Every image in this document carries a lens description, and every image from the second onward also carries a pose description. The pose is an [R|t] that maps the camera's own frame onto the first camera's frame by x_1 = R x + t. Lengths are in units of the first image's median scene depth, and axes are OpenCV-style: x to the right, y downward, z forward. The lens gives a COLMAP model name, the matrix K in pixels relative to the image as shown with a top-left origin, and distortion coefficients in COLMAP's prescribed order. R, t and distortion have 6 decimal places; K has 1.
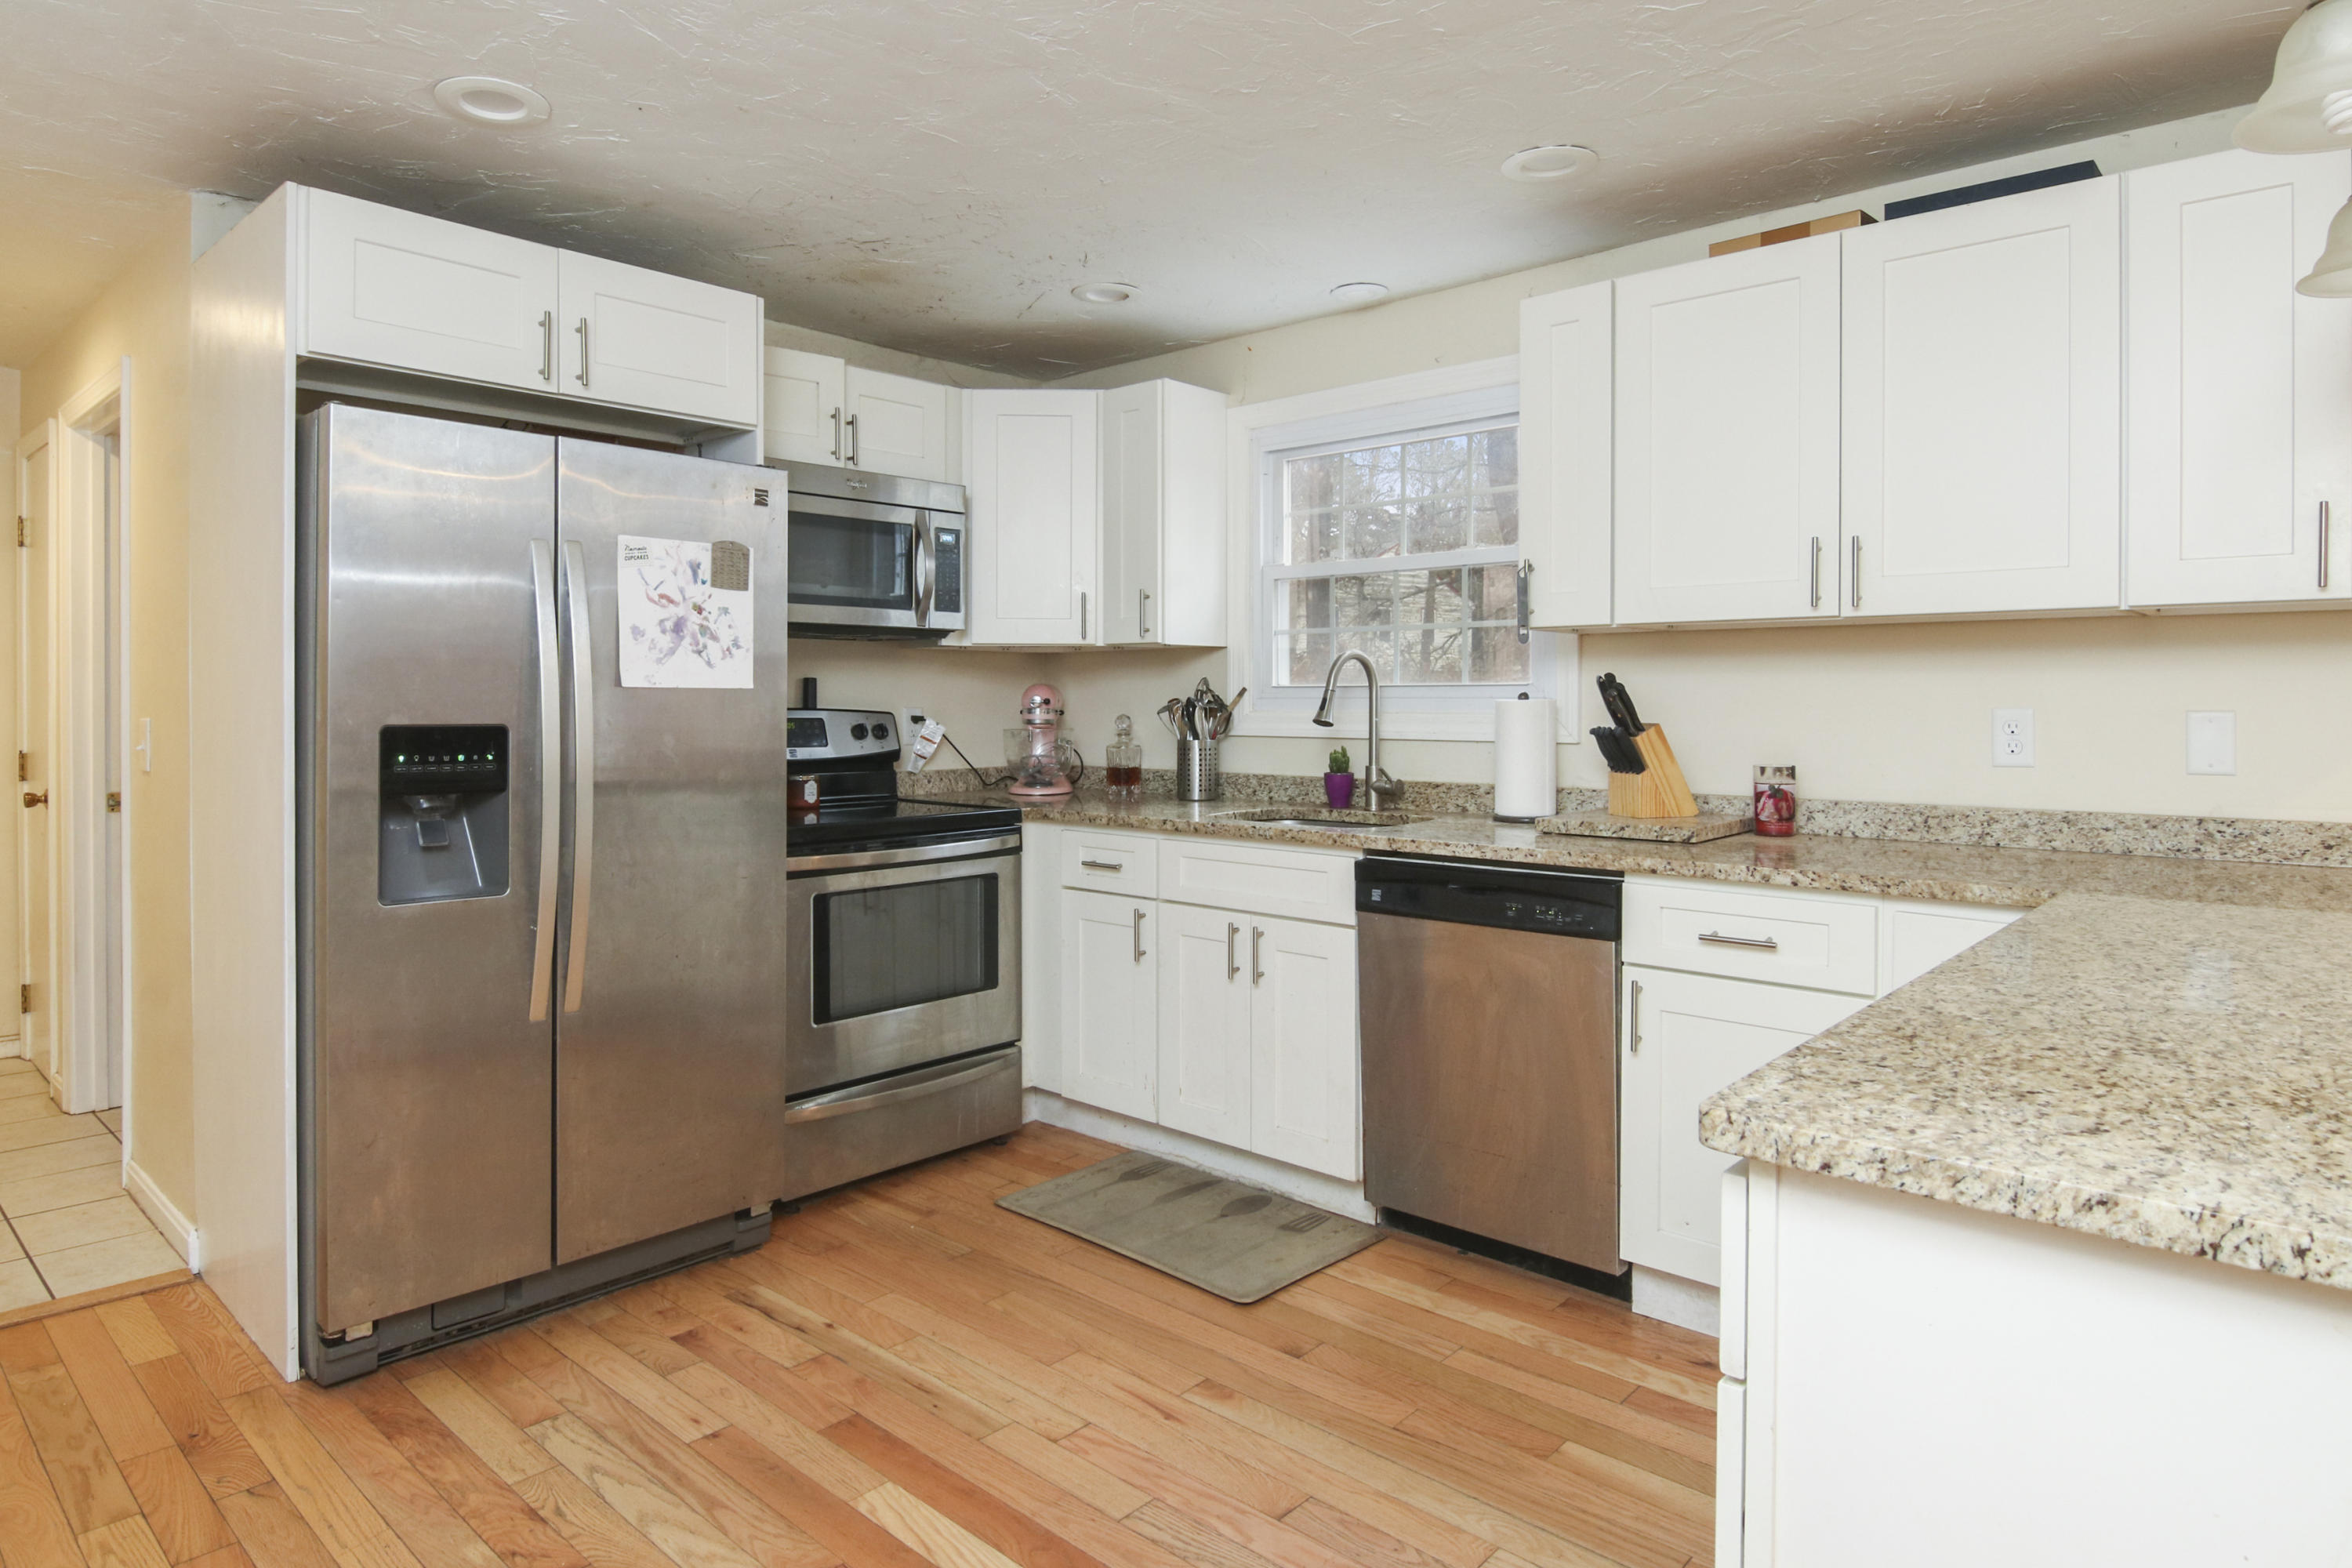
lens RADIAL K [[1355.3, 0, 1143.9], [0, 1355.3, 705.3], [0, 0, 1]] dist [-0.002226, -0.001741]
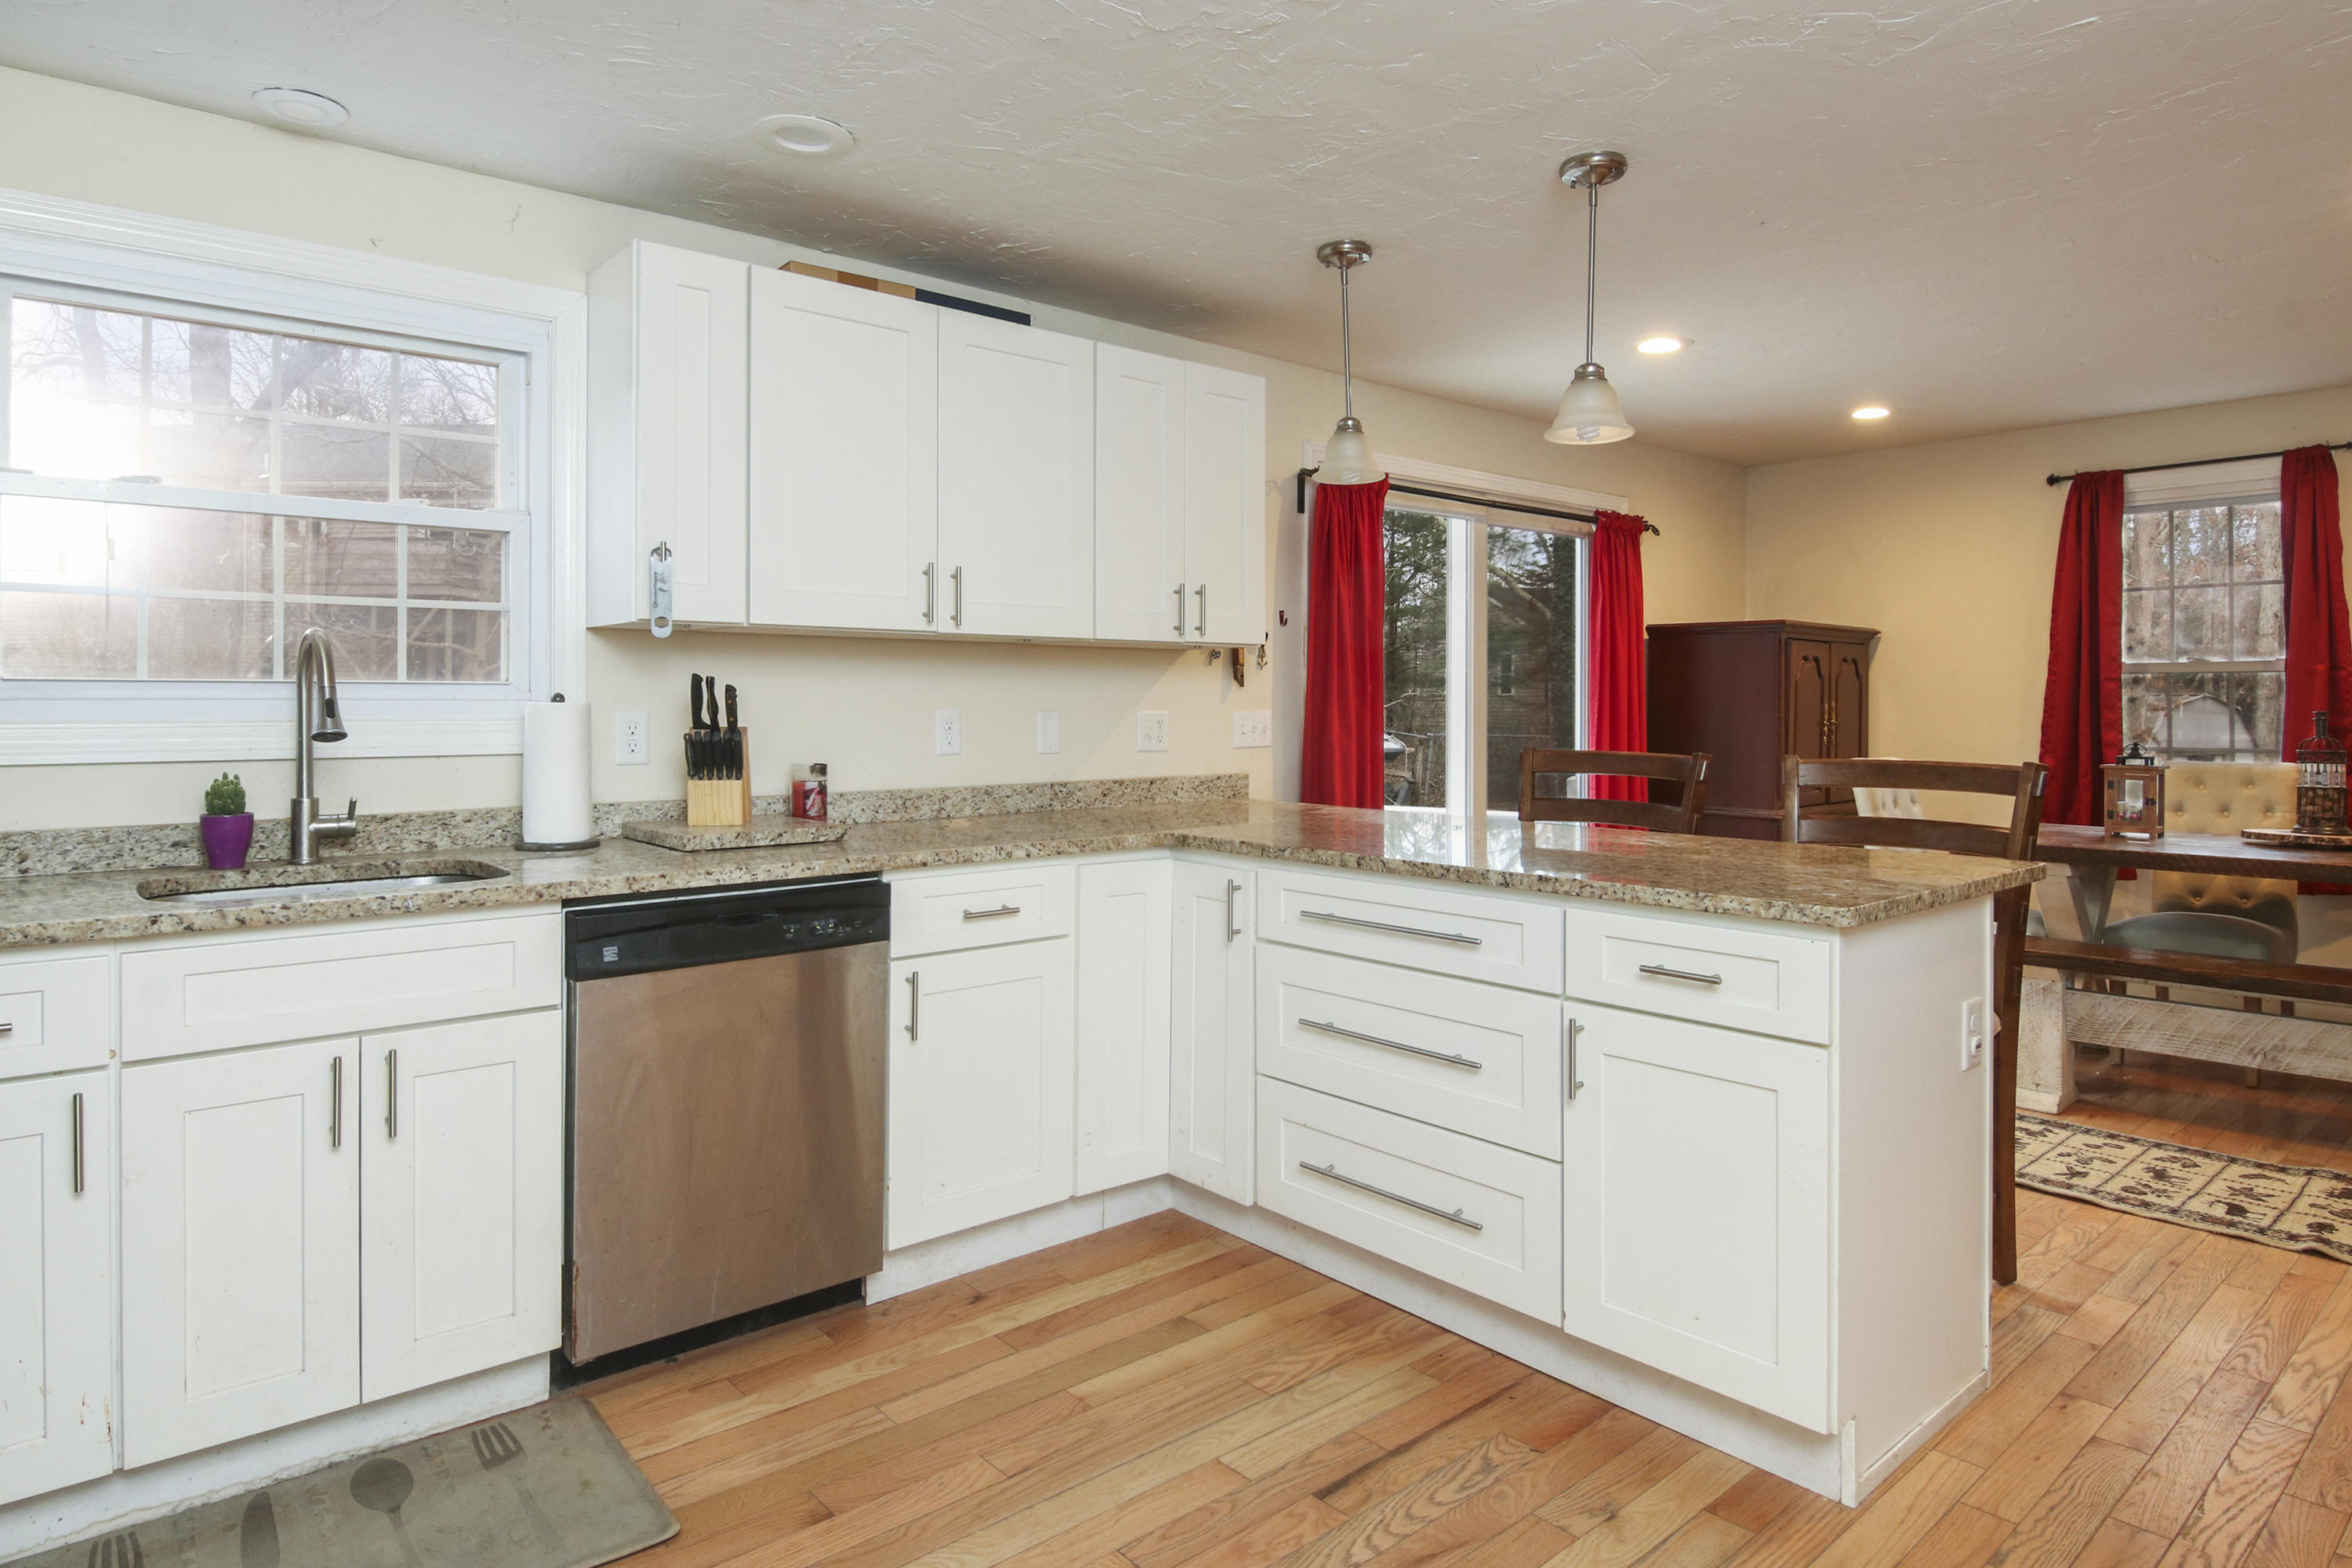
lens RADIAL K [[1343.2, 0, 1168.7], [0, 1343.2, 698.7], [0, 0, 1]] dist [0.017094, -0.021748]
pose [[0.117228, 0.004552, 0.993095, -0.583125], [0.004406, 0.999977, -0.005103, -0.000678], [-0.993095, 0.004974, 0.117205, 0.618583]]
